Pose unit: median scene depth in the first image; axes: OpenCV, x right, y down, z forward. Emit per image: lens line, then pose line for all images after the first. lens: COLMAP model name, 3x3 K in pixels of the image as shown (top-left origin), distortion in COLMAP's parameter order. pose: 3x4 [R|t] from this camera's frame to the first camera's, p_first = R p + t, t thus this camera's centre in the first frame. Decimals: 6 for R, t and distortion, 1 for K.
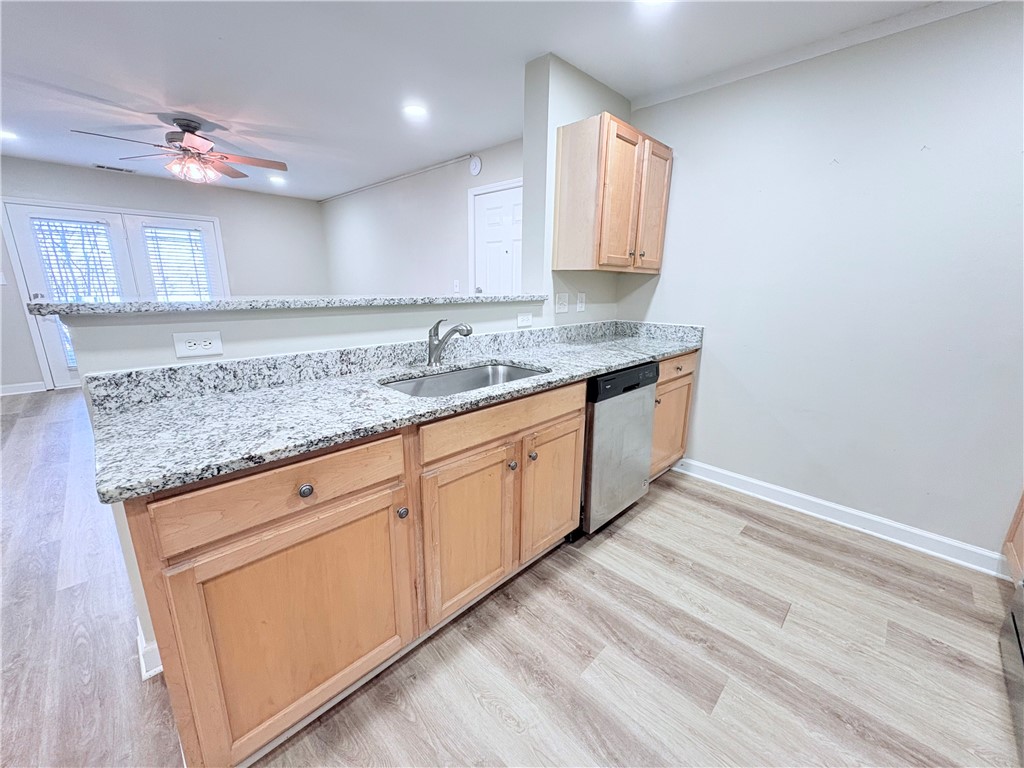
lens RADIAL K [[405.7, 0, 514.2], [0, 405.7, 385.0], [0, 0, 1]] dist [-0.000999, 0.000685]
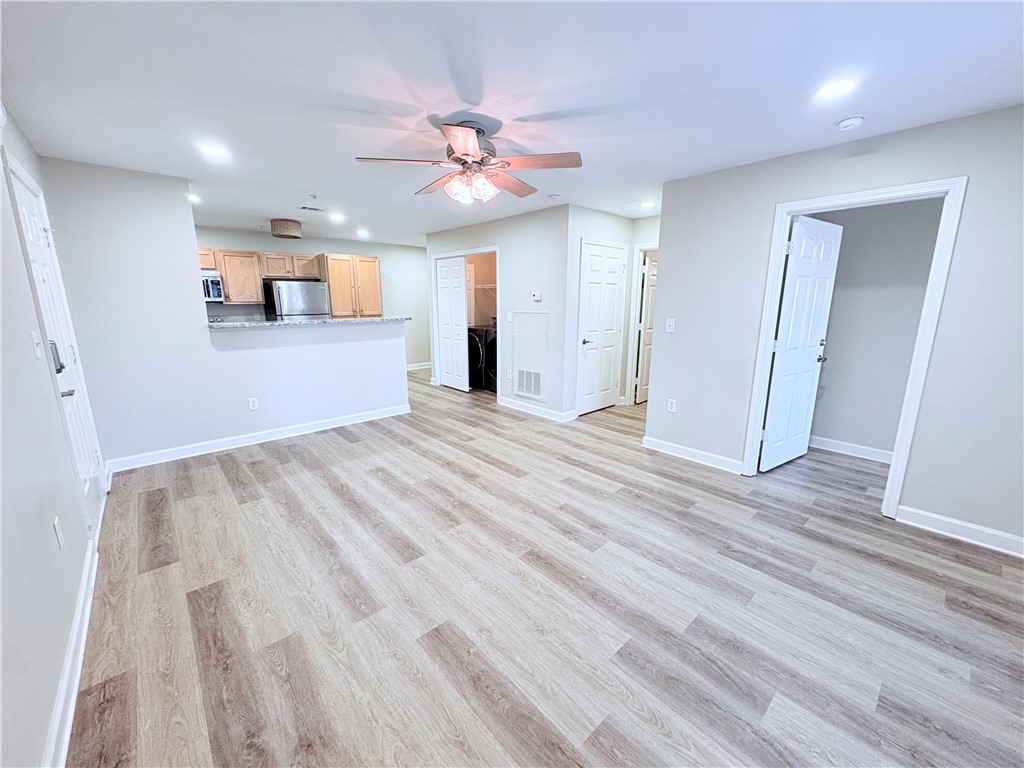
lens RADIAL K [[405.7, 0, 513.2], [0, 405.7, 384.8], [0, 0, 1]] dist [-0.000999, 0.000685]
pose [[-0.998239, -0.028105, 0.052232, -1.660922], [-0.002002, 0.896077, 0.443895, -0.973503], [-0.059280, 0.443009, -0.894555, 3.349708]]
